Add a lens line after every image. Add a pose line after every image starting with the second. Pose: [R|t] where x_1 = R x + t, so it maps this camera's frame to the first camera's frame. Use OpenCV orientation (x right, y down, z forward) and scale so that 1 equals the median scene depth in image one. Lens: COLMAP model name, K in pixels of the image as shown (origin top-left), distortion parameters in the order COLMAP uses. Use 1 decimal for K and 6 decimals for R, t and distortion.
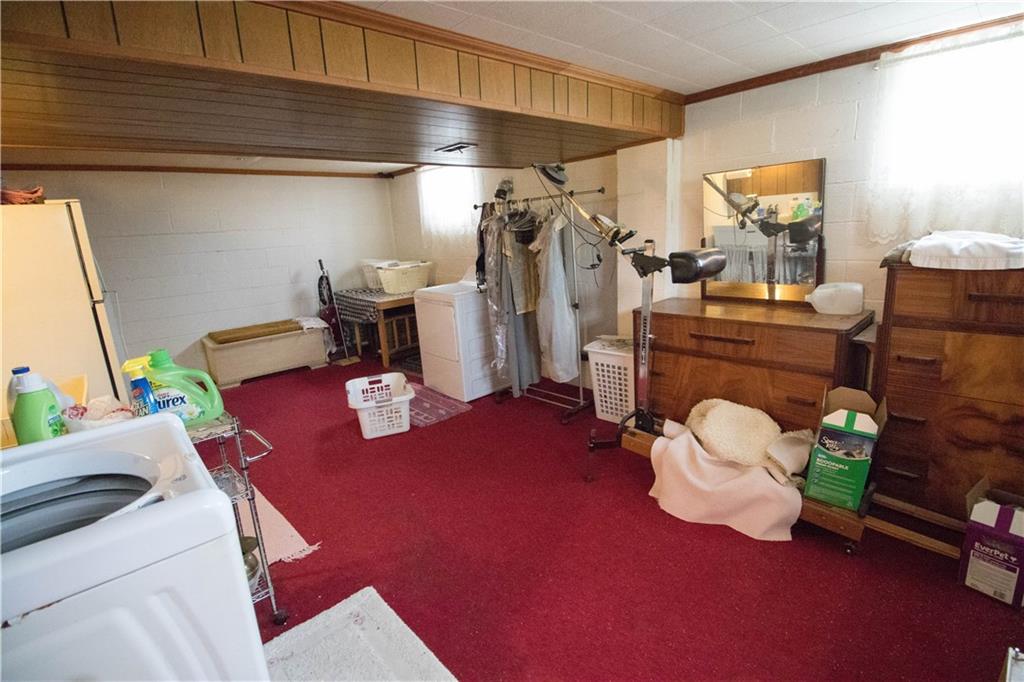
lens RADIAL K [[472.8, 0, 515.1], [0, 472.8, 336.2], [0, 0, 1]] dist [-0.014198, -0.001317]
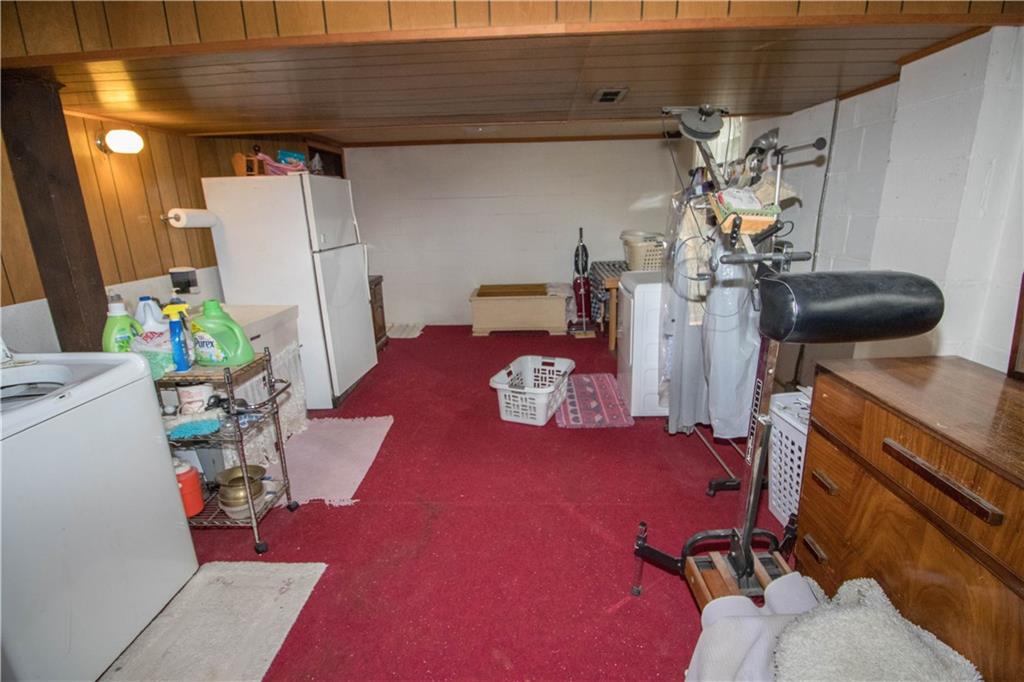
lens RADIAL K [[472.8, 0, 514.0], [0, 472.8, 337.3], [0, 0, 1]] dist [-0.014198, -0.001317]
pose [[0.717028, 0.221452, -0.660931, 0.283115], [-0.171201, 0.975097, 0.140985, -0.081327], [0.675693, 0.012062, 0.737085, 0.273899]]
